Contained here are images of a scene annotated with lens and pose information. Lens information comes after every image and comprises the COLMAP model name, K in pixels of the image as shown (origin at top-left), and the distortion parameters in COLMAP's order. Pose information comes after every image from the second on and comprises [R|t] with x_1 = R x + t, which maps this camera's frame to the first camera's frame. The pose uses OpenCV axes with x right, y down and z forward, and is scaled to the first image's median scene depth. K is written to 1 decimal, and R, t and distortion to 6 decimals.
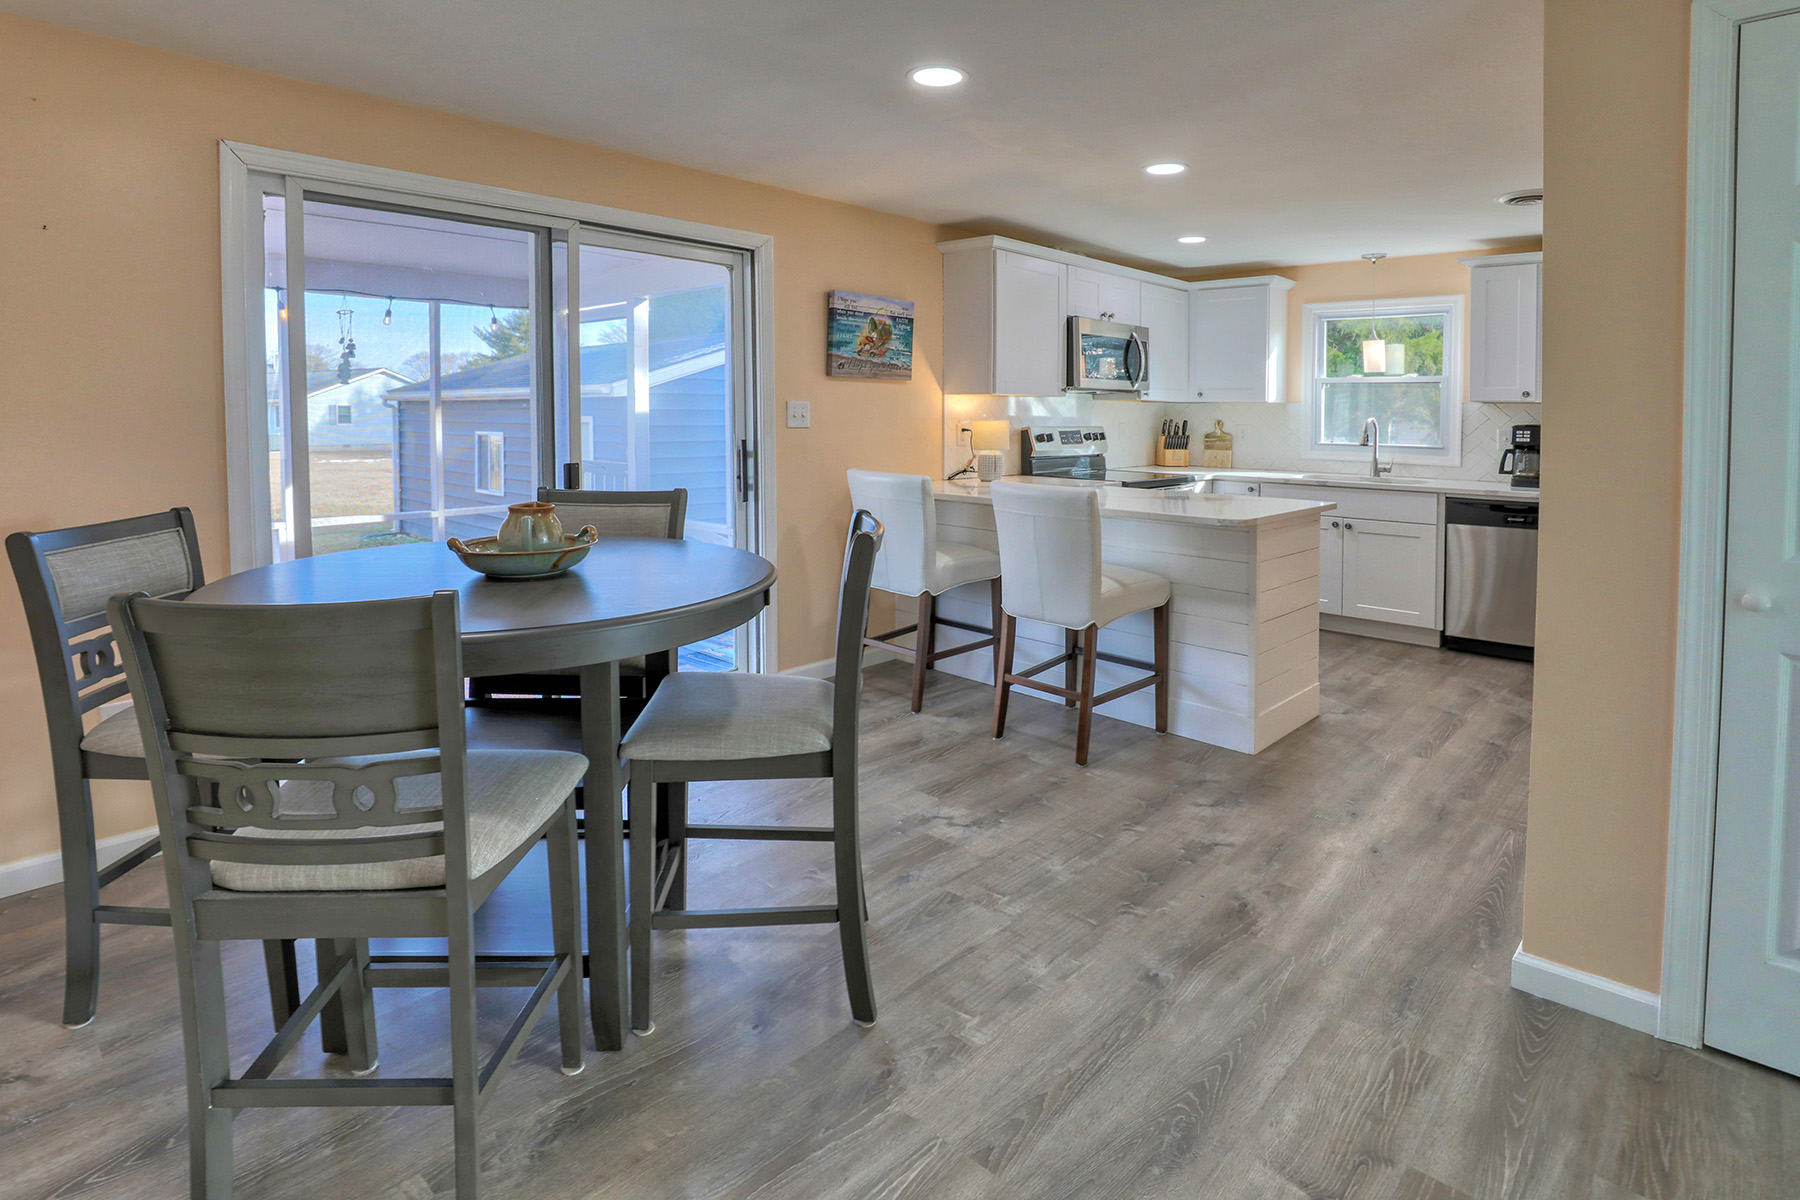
lens RADIAL K [[911.4, 0, 899.7], [0, 911.4, 409.2], [0, 0, 1]] dist [-0.037431, 0.001214]
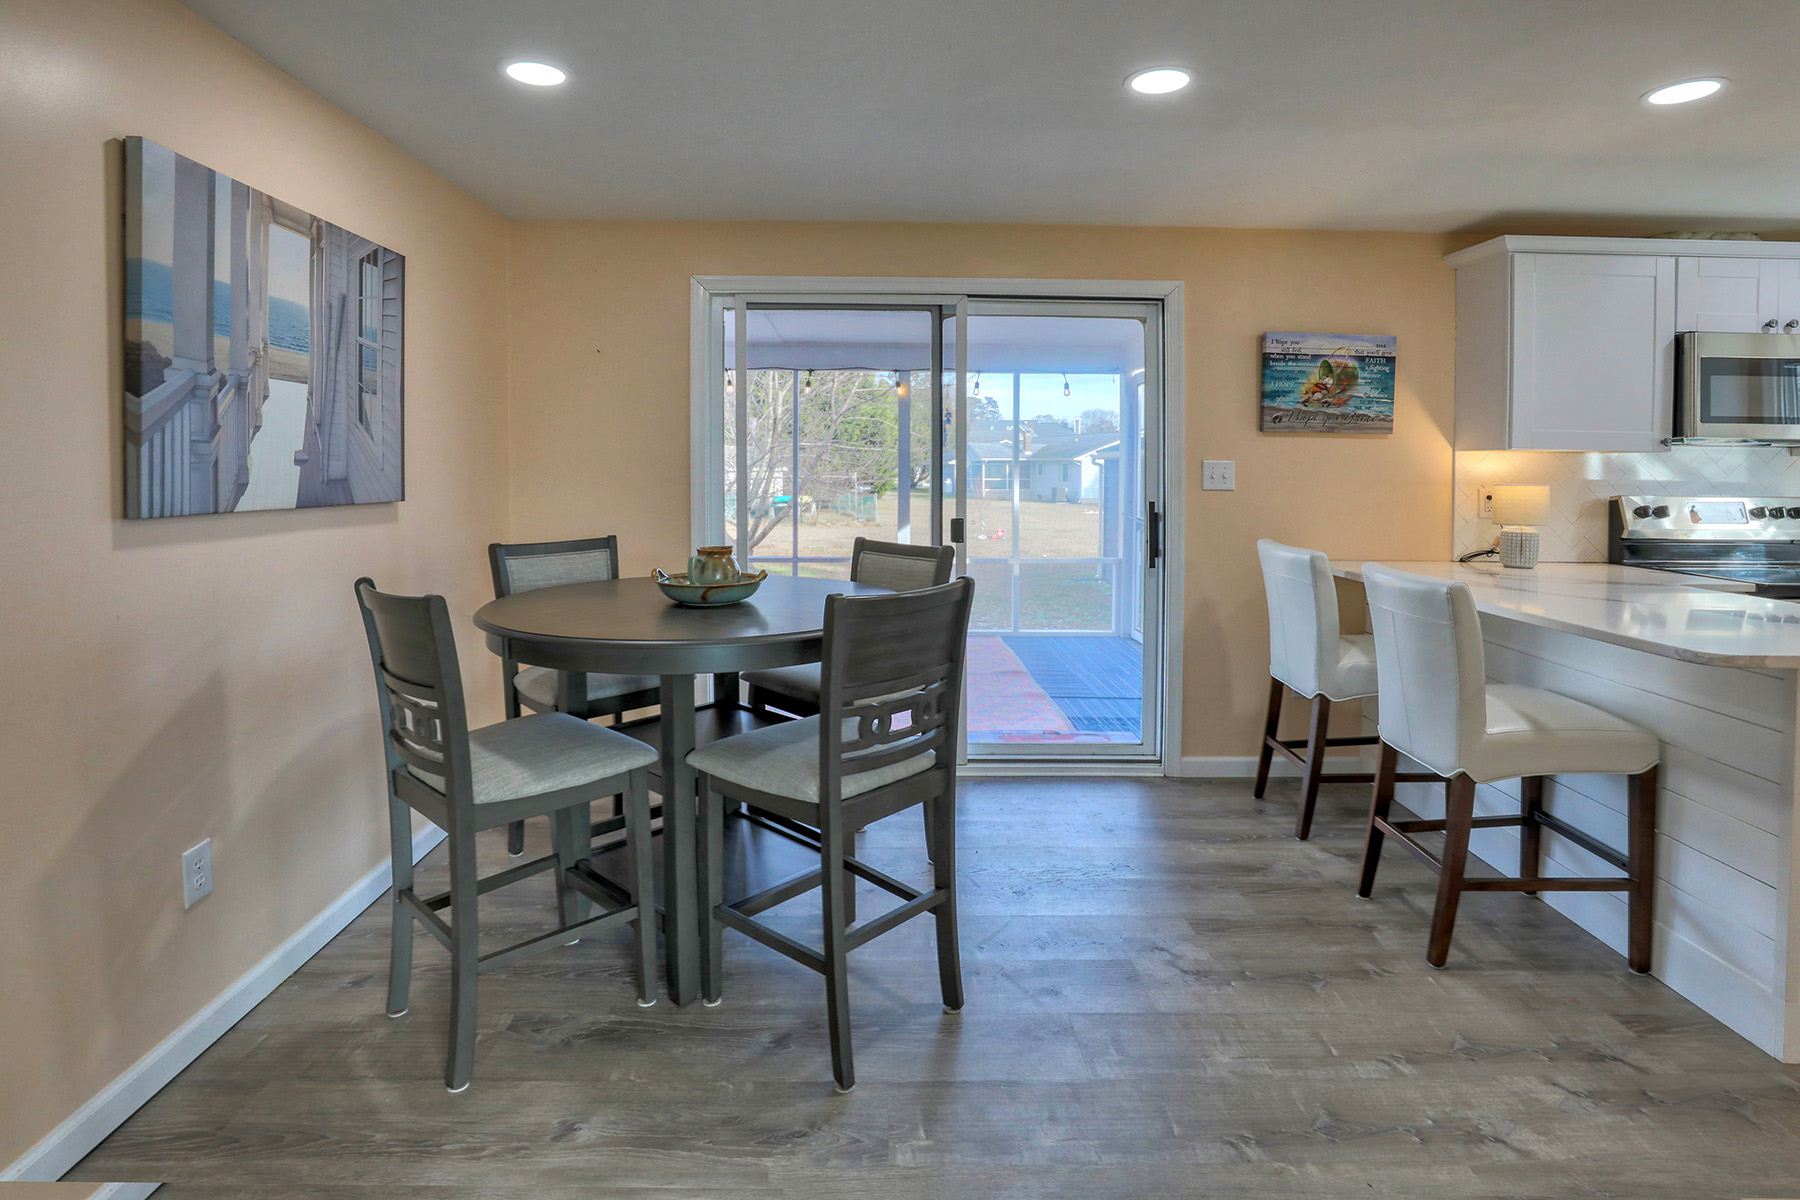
lens RADIAL K [[918.2, 0, 902.8], [0, 918.2, 467.0], [0, 0, 1]] dist [-0.034990, 0.002552]
pose [[0.701142, 0.000896, -0.713021, 0.318846], [-0.002180, 0.999997, -0.000887, -0.001153], [0.713019, 0.002176, 0.701142, 0.151421]]
